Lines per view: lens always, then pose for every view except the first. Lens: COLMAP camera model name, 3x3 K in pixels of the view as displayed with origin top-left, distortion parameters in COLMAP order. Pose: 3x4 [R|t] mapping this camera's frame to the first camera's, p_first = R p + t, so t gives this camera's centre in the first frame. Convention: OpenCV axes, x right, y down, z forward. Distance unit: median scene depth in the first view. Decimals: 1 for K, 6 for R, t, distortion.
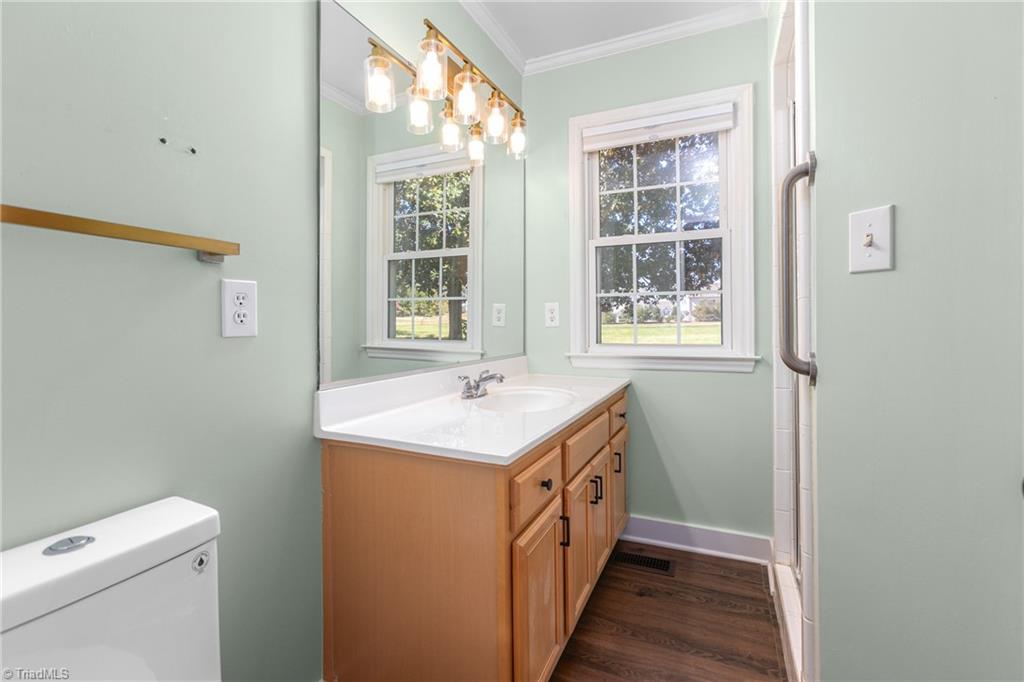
lens RADIAL K [[463.1, 0, 510.1], [0, 463.1, 319.4], [0, 0, 1]] dist [-0.020758, 0.011317]
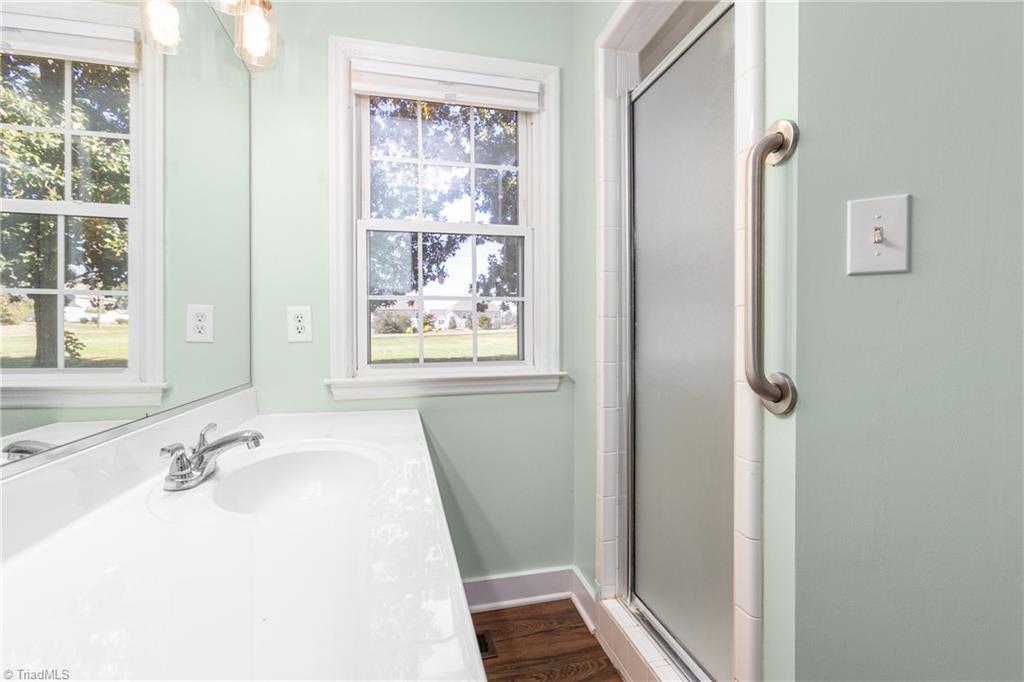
lens RADIAL K [[470.2, 0, 522.6], [0, 470.2, 340.4], [0, 0, 1]] dist [-0.015586, 0.000097]
pose [[0.772467, -0.009547, 0.634983, -0.112554], [-0.002443, 0.999835, 0.018005, 0.001293], [-0.635050, -0.015459, 0.772316, 0.346453]]
